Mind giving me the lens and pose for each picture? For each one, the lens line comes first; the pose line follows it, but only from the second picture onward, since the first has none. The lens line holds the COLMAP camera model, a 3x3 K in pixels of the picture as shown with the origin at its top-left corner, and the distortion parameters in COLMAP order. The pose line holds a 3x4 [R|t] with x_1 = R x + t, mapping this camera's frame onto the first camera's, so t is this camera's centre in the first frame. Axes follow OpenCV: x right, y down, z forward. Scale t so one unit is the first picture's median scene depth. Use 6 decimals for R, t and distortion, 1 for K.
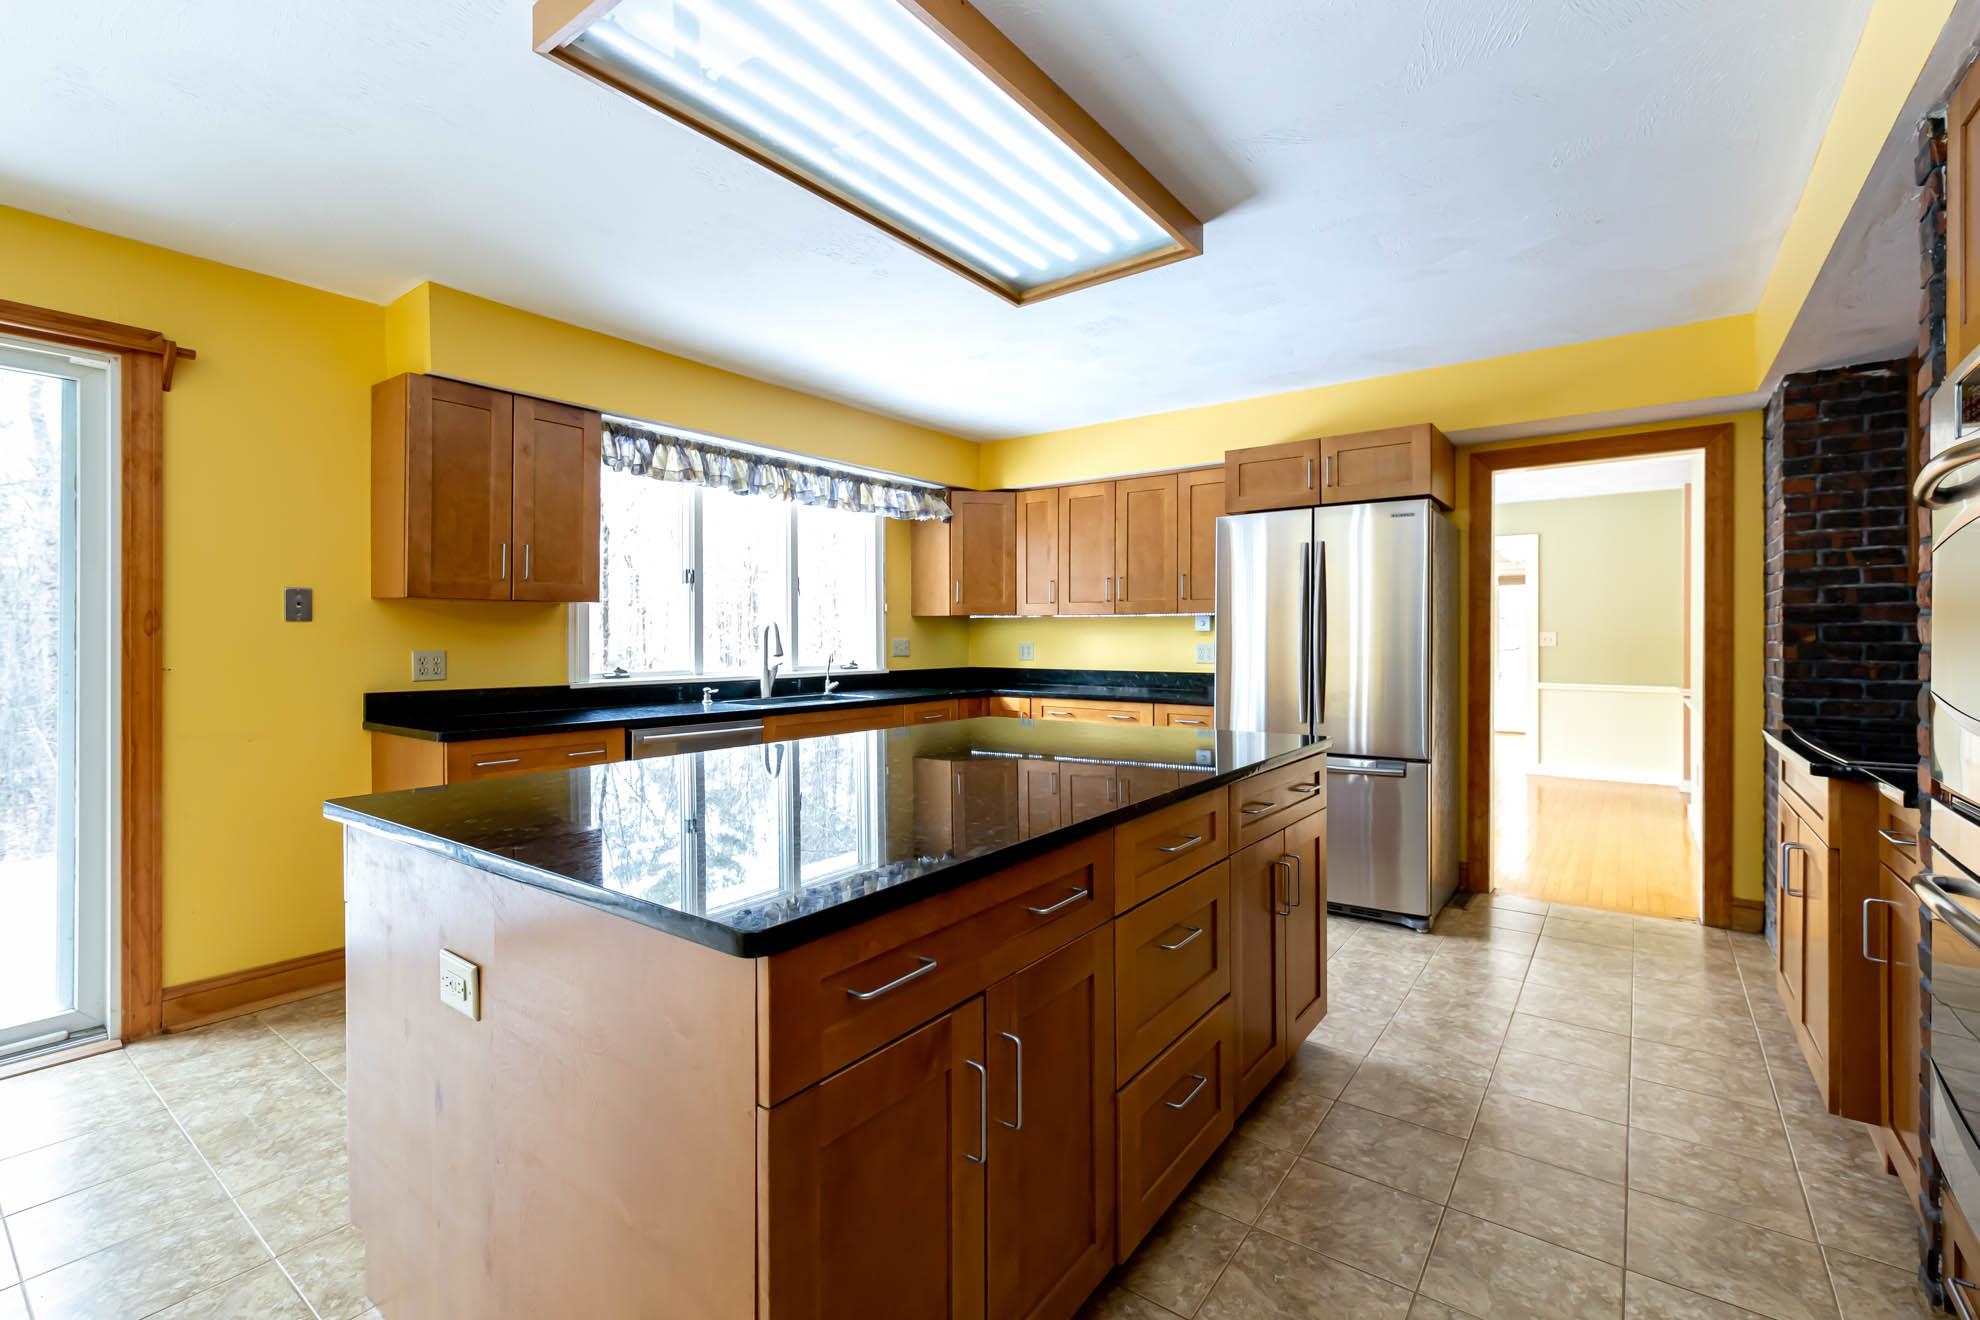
lens RADIAL K [[861.8, 0, 990.0], [0, 861.8, 660.0], [0, 0, 1]] dist [0.002541, 0.000105]
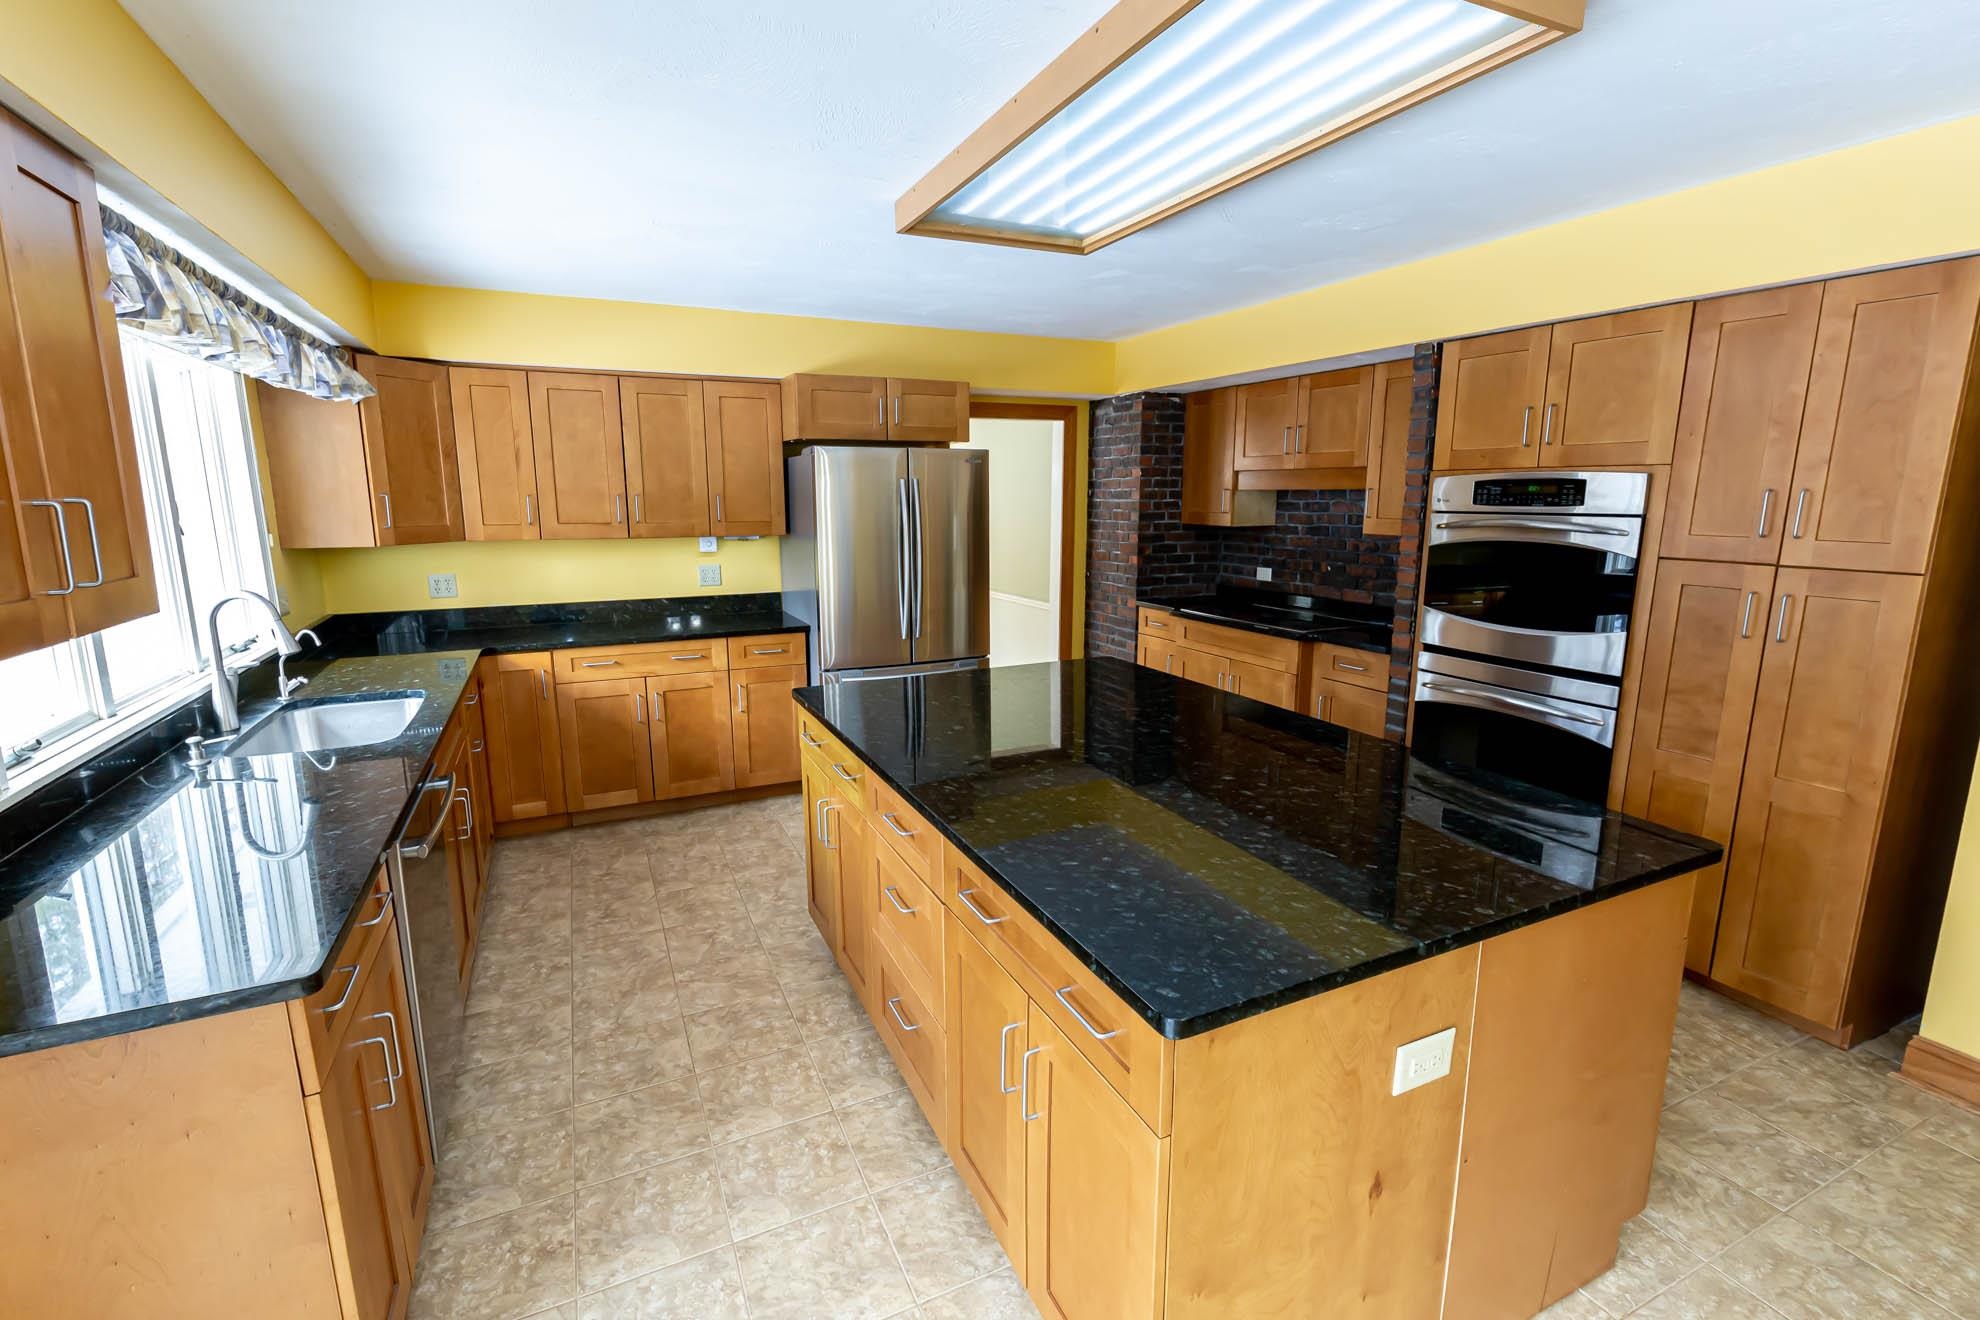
lens RADIAL K [[878.9, 0, 990.0], [0, 878.9, 660.0], [0, 0, 1]] dist [0.001294, -0.000087]
pose [[0.473627, -0.168100, 0.864535, -0.750188], [0.023790, 0.983700, 0.178237, -0.133132], [-0.880404, -0.063850, 0.469906, 0.439874]]
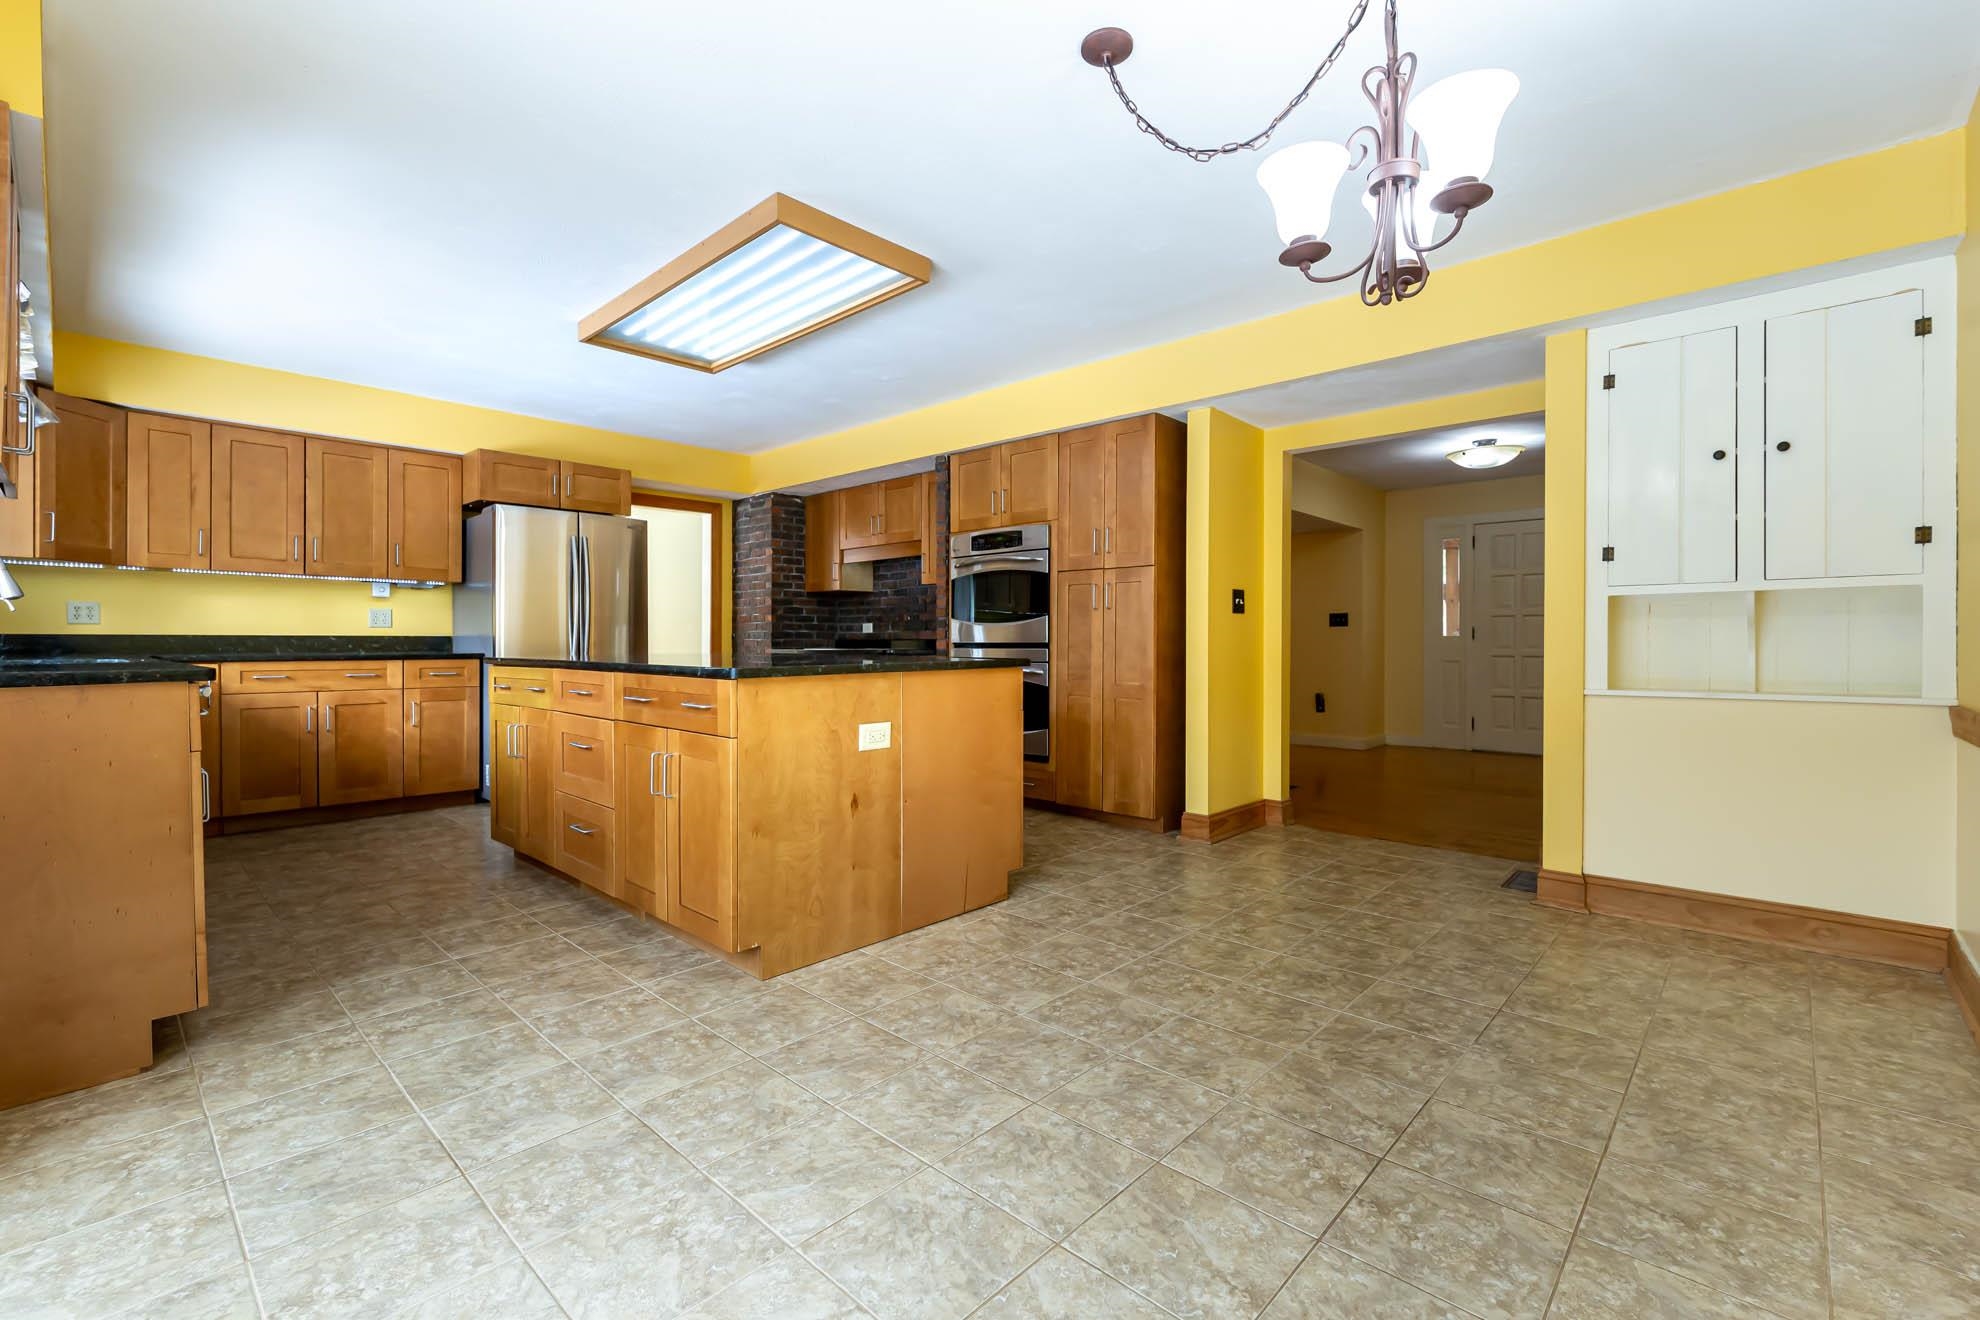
lens RADIAL K [[848.9, 0, 985.0], [0, 848.9, 653.2], [0, 0, 1]] dist [0.000375, -0.000094]
pose [[0.120071, -0.012385, 0.992688, -1.161481], [0.022605, 0.999697, 0.009739, 0.070740], [-0.992508, 0.021270, 0.120315, 0.213718]]
